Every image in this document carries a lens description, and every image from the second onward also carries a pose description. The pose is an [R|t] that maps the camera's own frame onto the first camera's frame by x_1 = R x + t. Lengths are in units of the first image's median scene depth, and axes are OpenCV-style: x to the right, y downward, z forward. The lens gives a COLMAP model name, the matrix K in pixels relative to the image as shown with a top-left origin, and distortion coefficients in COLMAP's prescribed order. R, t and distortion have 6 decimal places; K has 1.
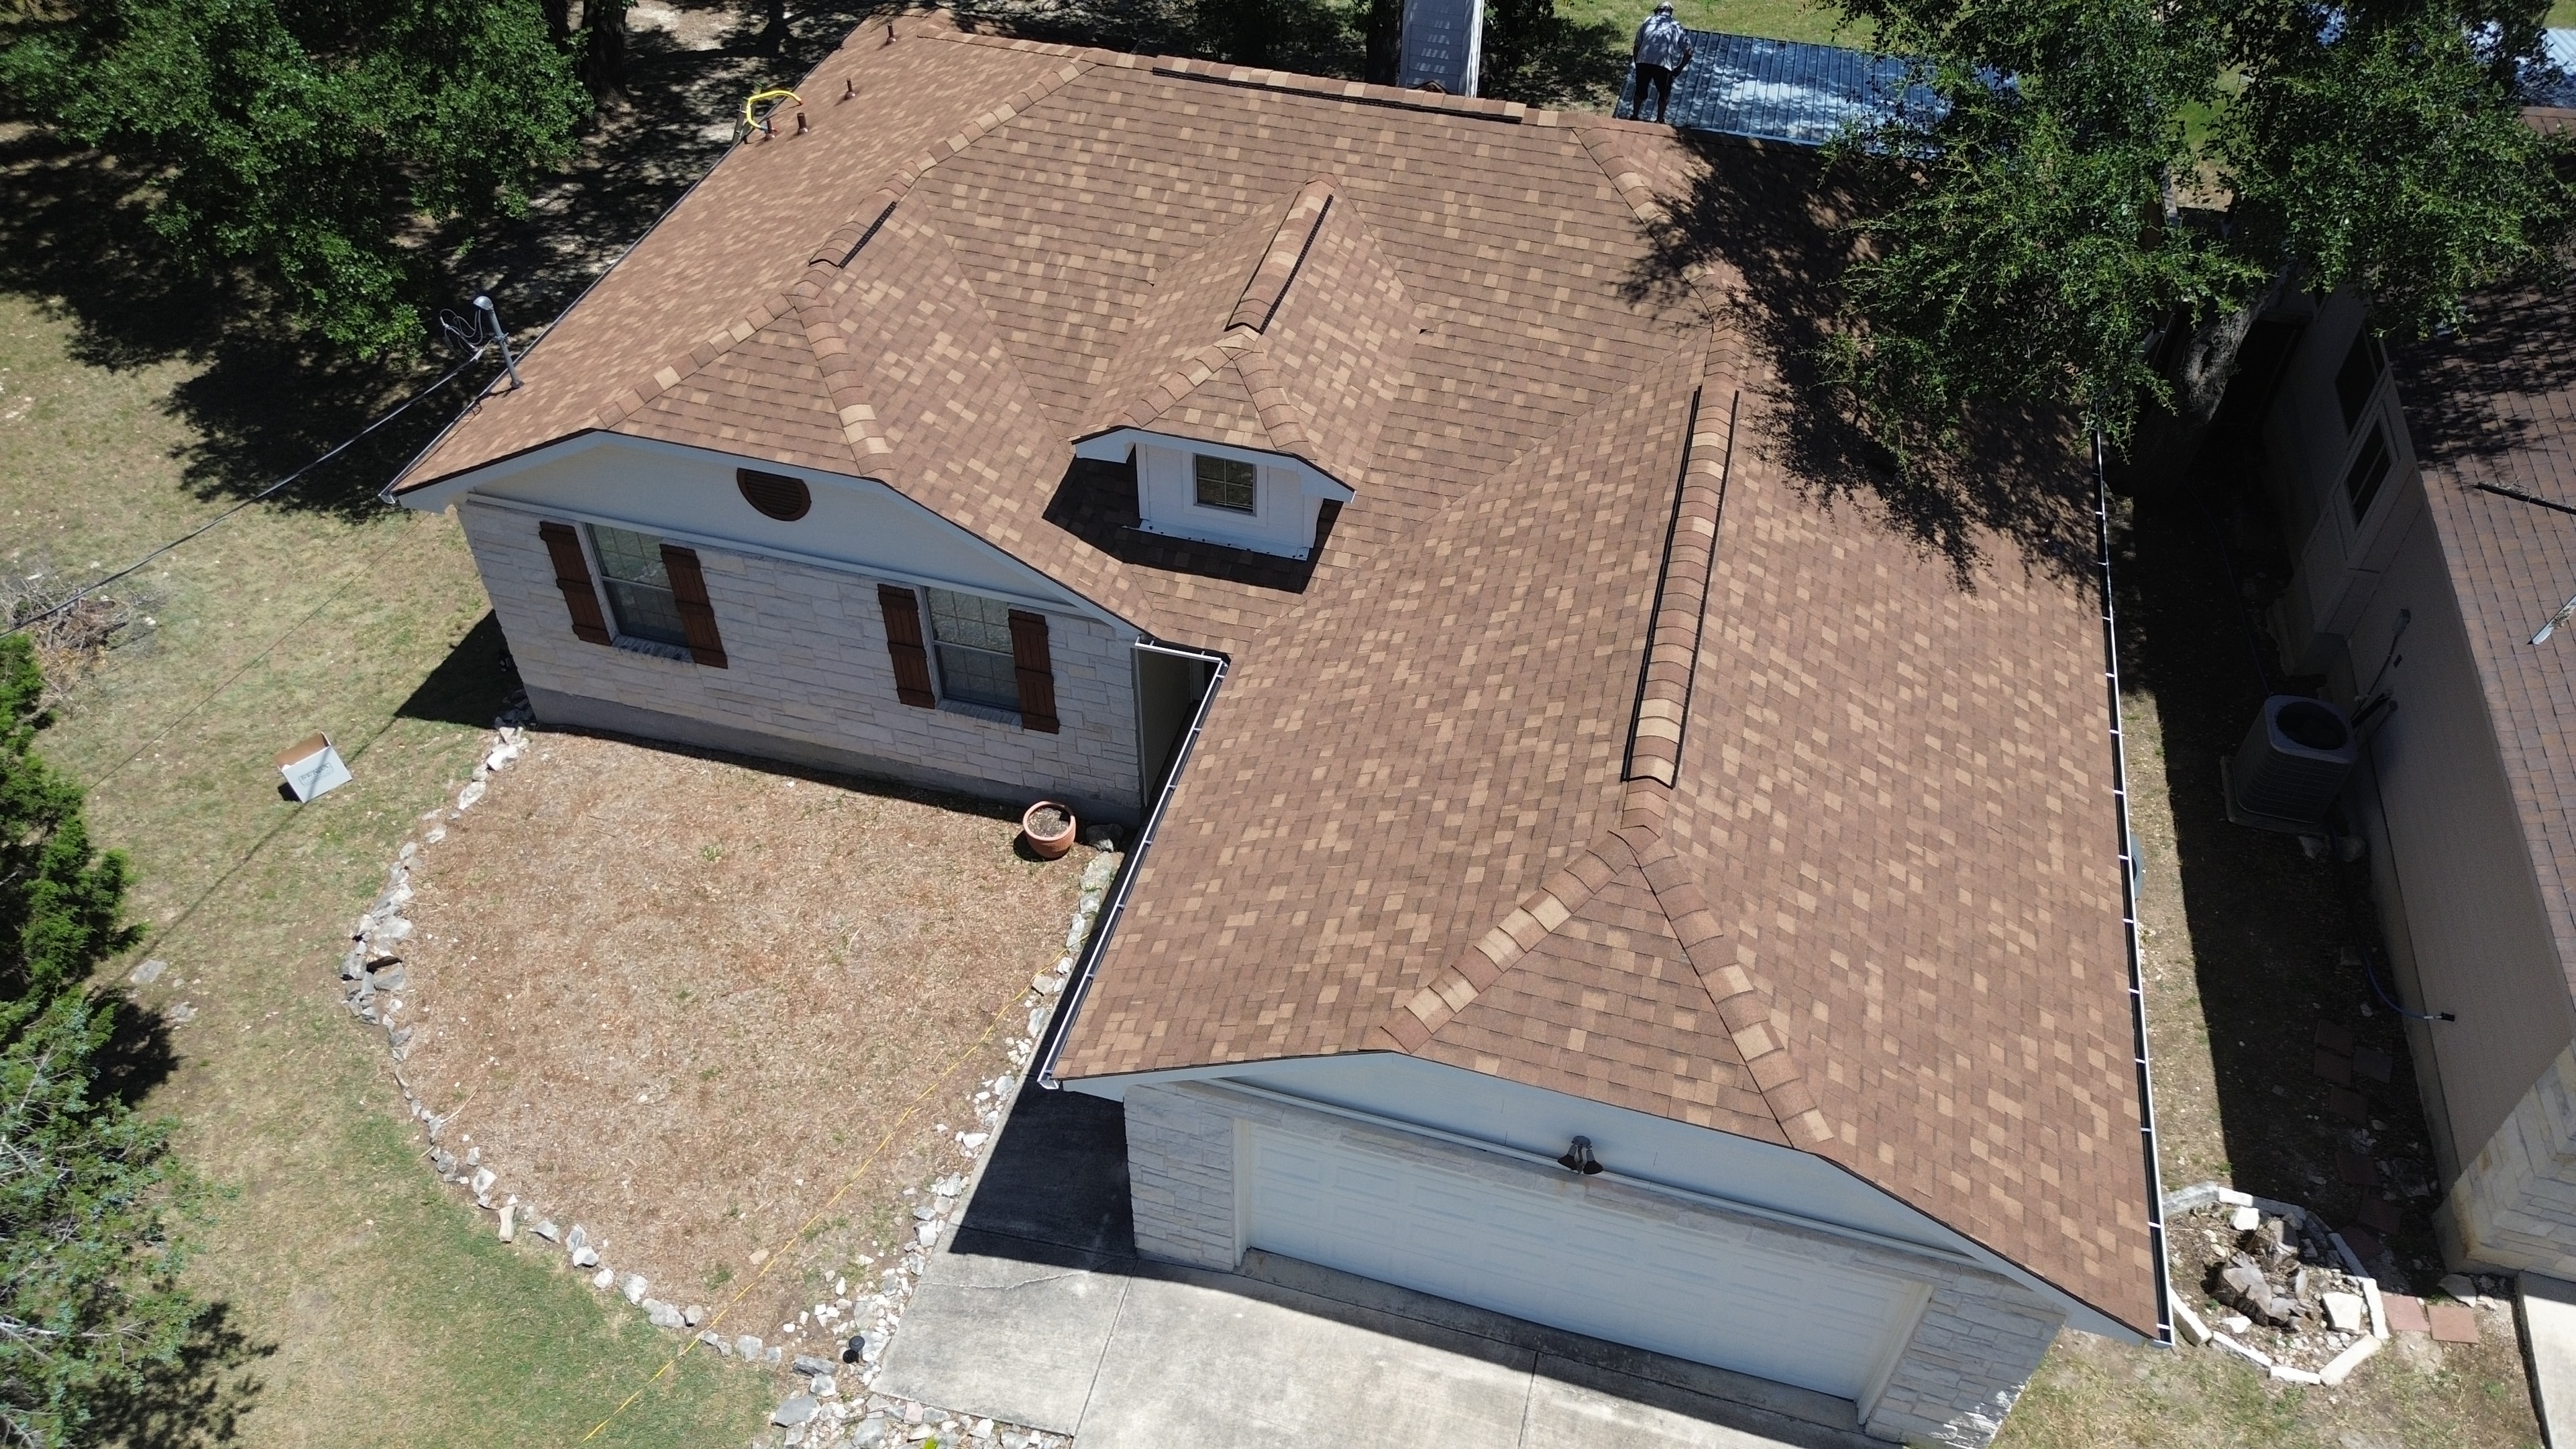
lens RADIAL K [[1844.7, 0, 1288.5], [0, 1844.7, 723.9], [0, 0, 1]] dist [0.063917, -0.066606]
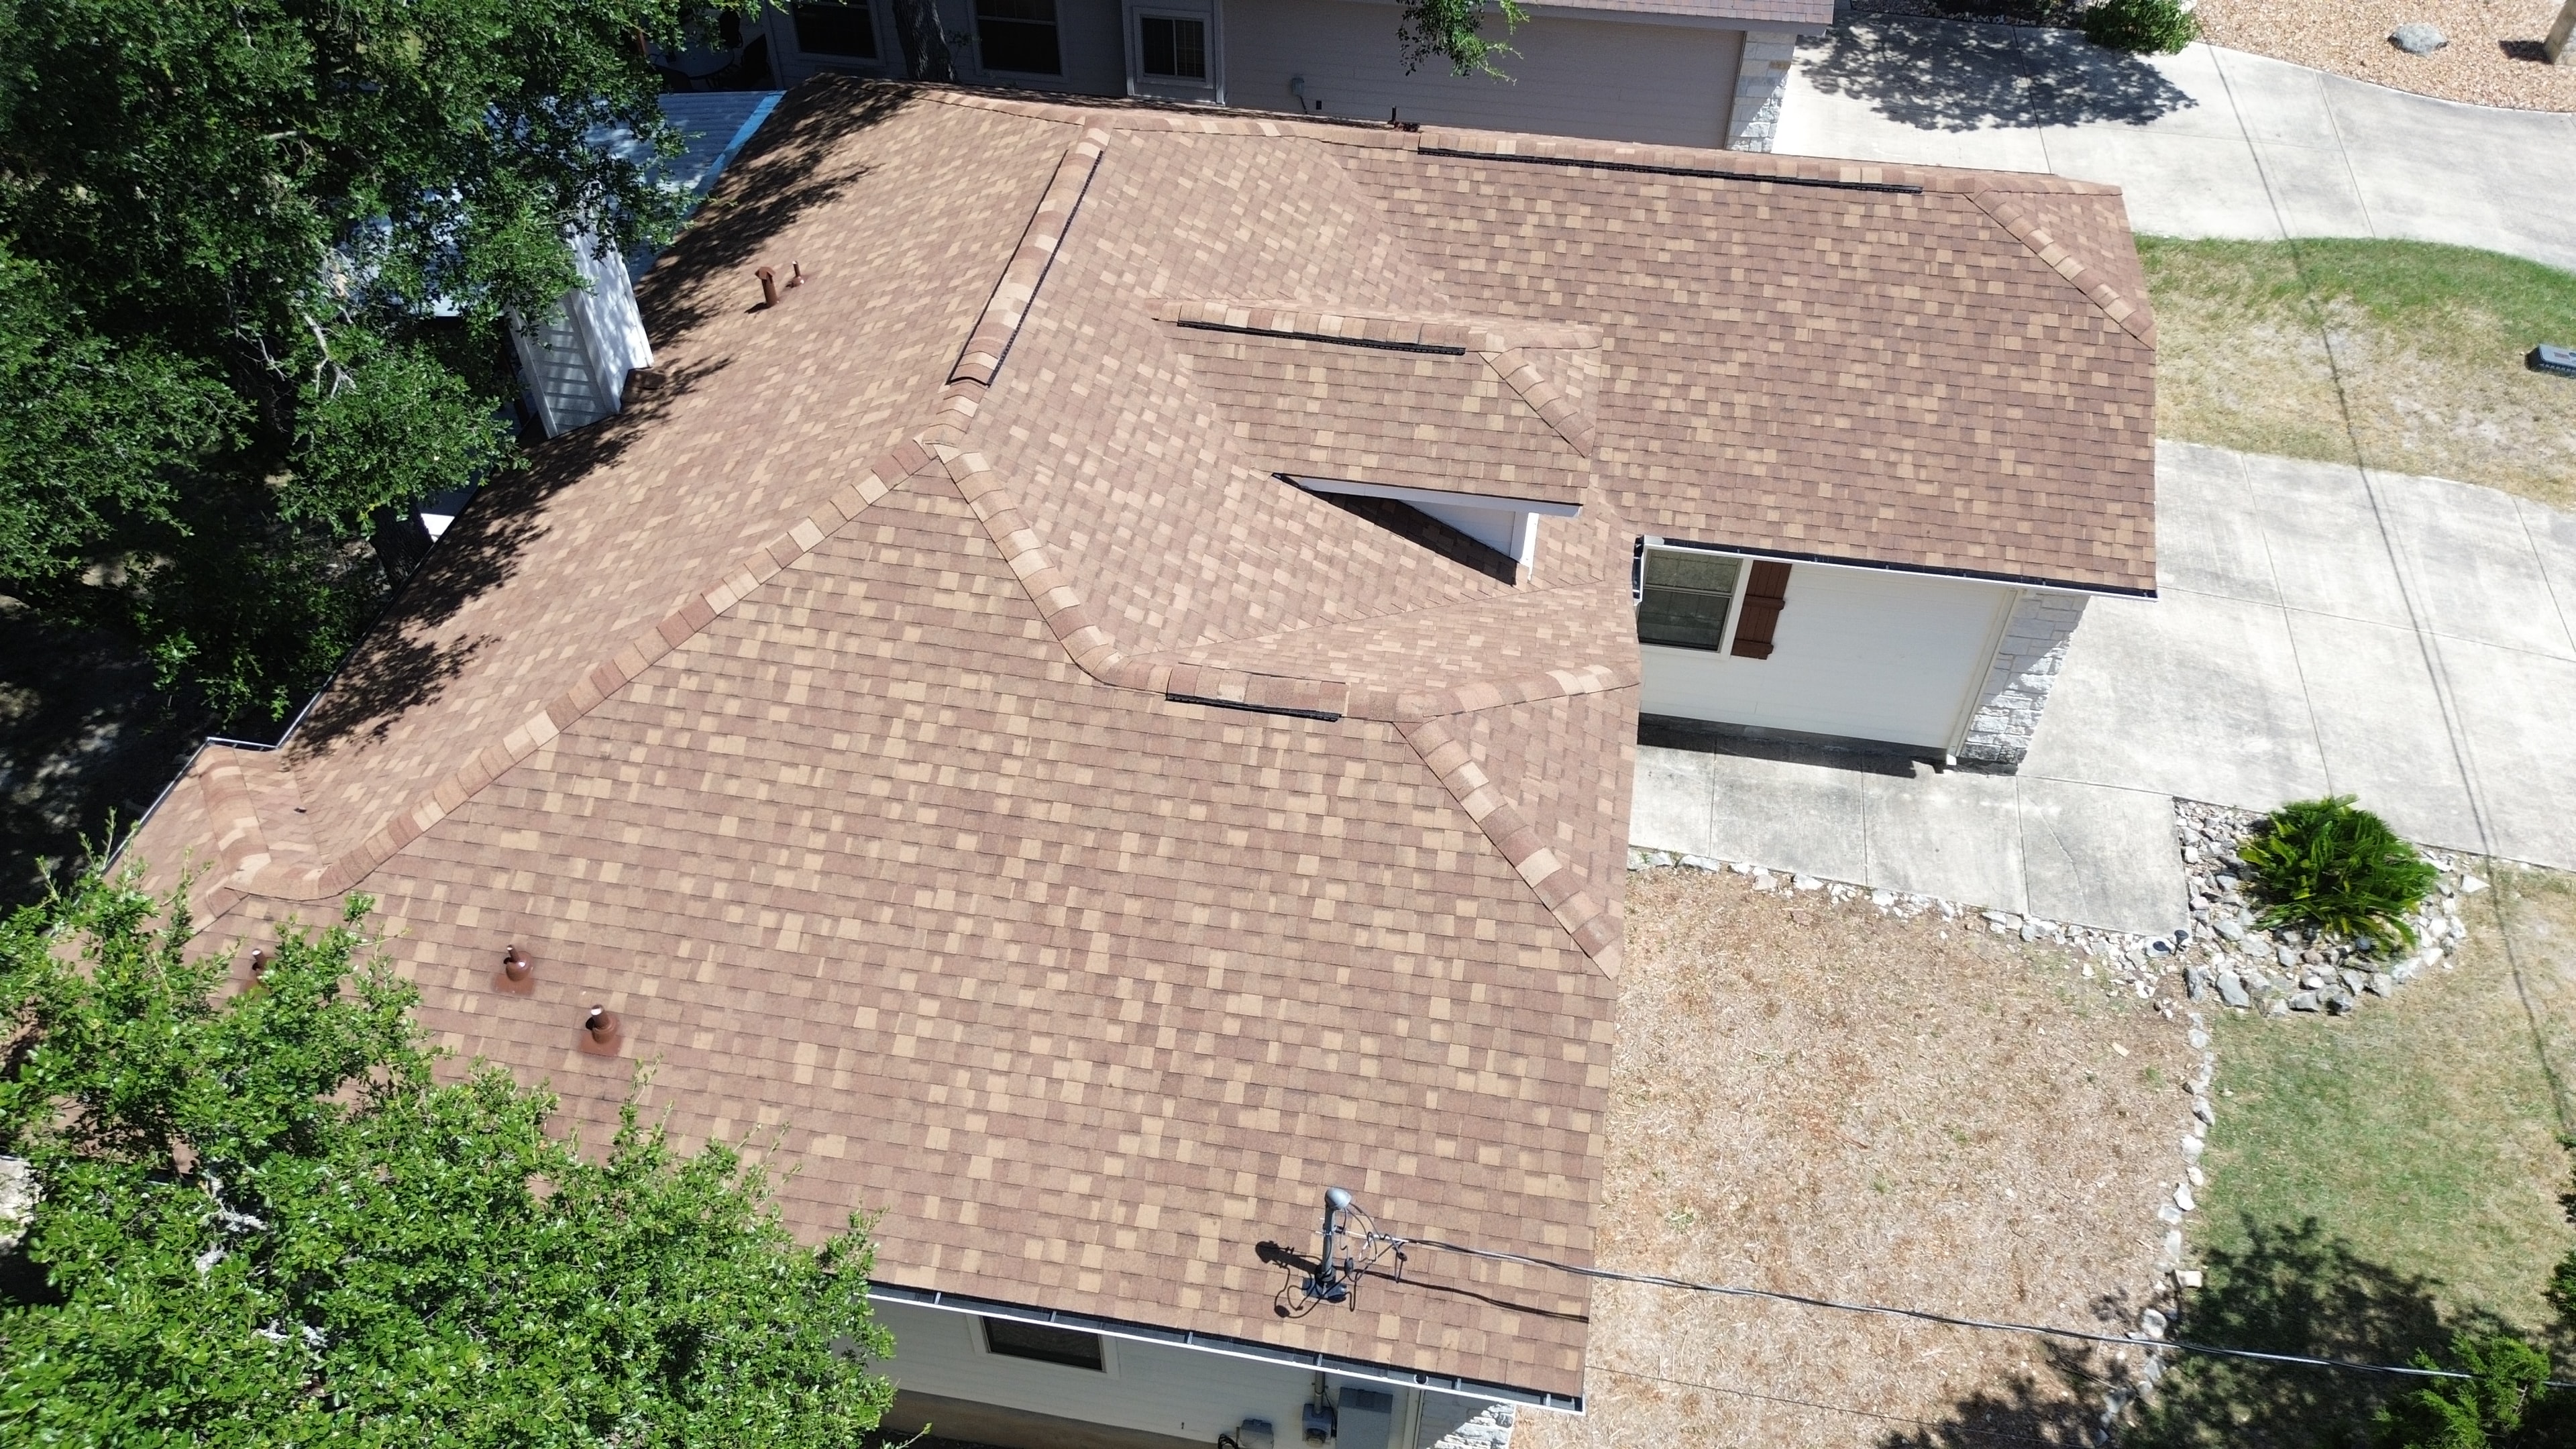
lens RADIAL K [[1844.7, 0, 1290.5], [0, 1844.7, 721.6], [0, 0, 1]] dist [0.063917, -0.066606]
pose [[-0.094536, -0.716694, 0.690950, -0.807385], [0.692728, 0.451110, 0.562697, -0.711778], [-0.714976, 0.531836, 0.453828, 0.703871]]
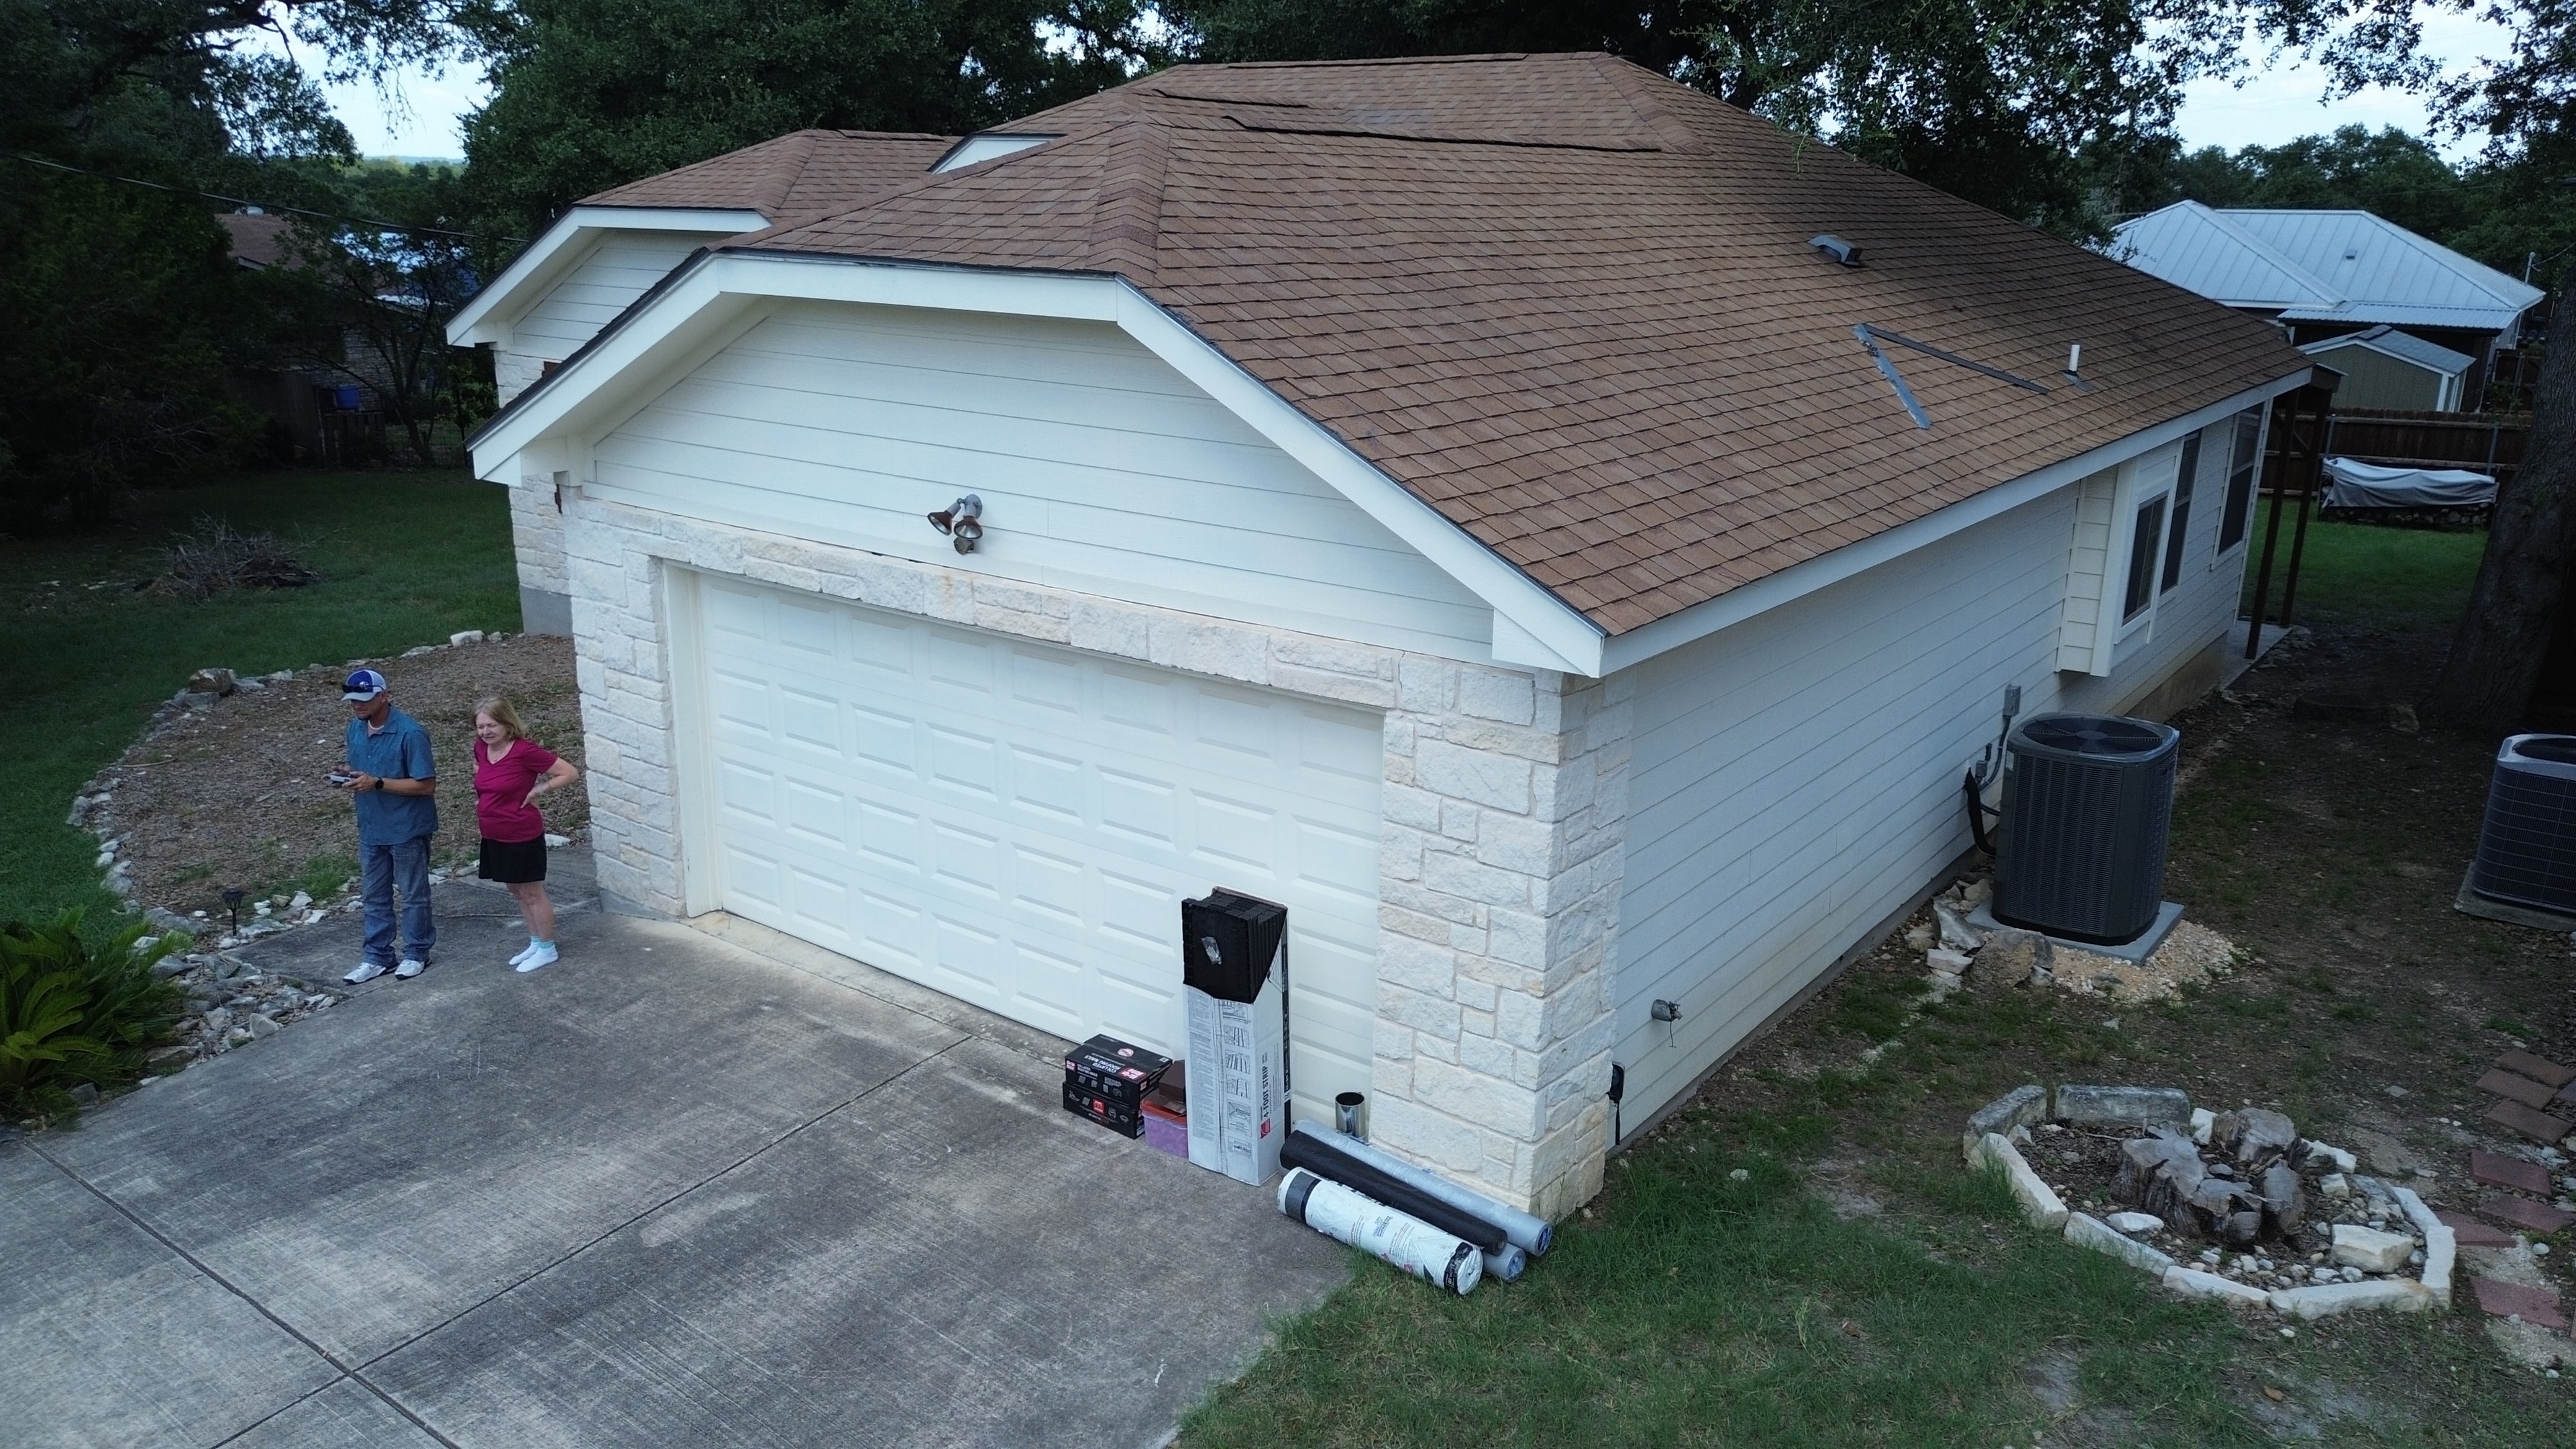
lens RADIAL K [[1844.7, 0, 1282.4], [0, 1844.7, 708.7], [0, 0, 1]] dist [0.063917, -0.066606]
pose [[0.927341, 0.103058, -0.359746, 0.408031], [-0.264067, 0.861373, -0.433942, 0.436610], [0.265155, 0.497409, 0.826001, 0.374689]]
